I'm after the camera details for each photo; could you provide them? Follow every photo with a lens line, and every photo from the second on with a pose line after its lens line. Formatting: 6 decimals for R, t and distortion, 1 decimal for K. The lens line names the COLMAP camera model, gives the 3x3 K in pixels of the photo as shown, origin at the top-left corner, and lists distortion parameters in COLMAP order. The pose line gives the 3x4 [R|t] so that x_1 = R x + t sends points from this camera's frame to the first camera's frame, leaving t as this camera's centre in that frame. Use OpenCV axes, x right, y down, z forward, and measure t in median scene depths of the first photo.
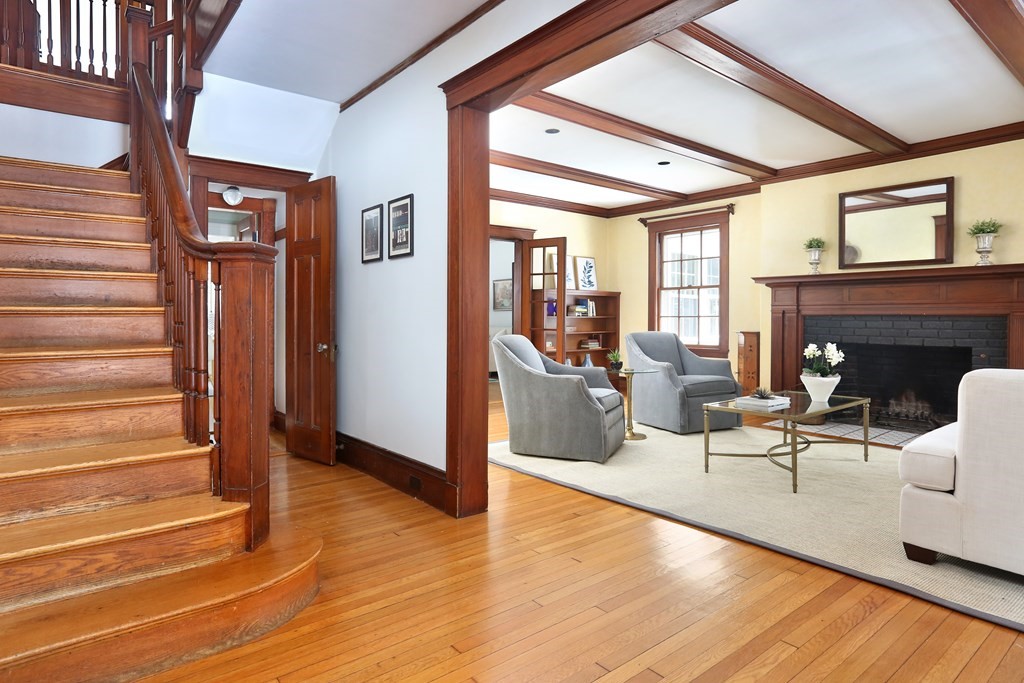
lens RADIAL K [[571.9, 0, 511.6], [0, 571.9, 320.2], [0, 0, 1]] dist [0.016306, 0.000980]
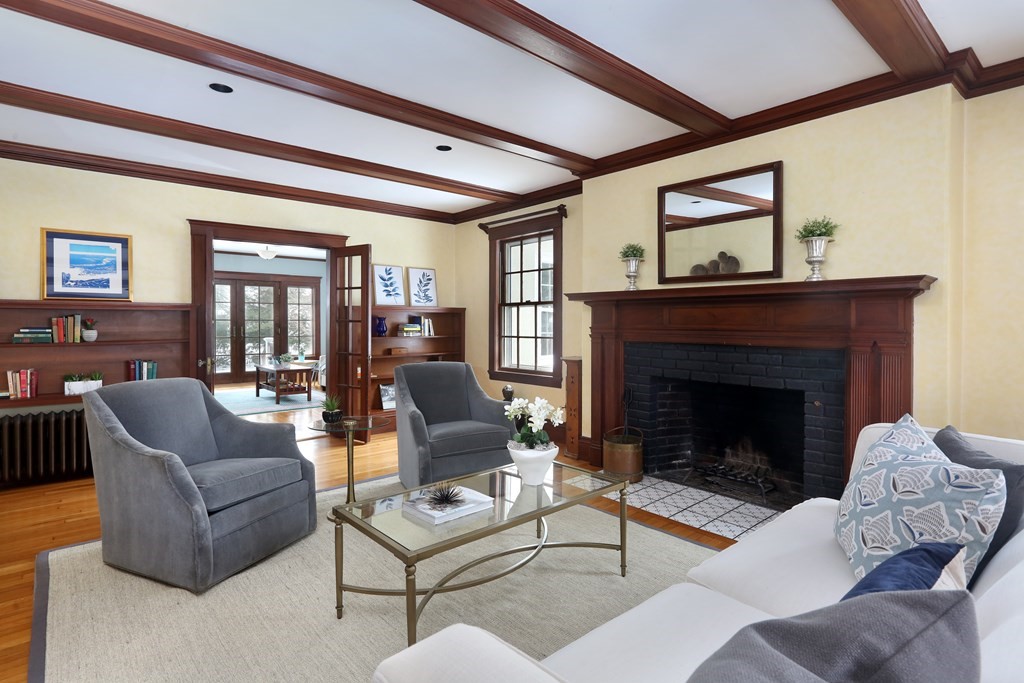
lens RADIAL K [[511.6, 0, 509.8], [0, 511.6, 324.3], [0, 0, 1]] dist [0.001731, 0.000323]
pose [[0.999701, -0.001004, 0.024425, 0.295225], [0.001046, 0.999998, -0.001710, -0.027839], [-0.024424, 0.001735, 0.999700, 0.259253]]
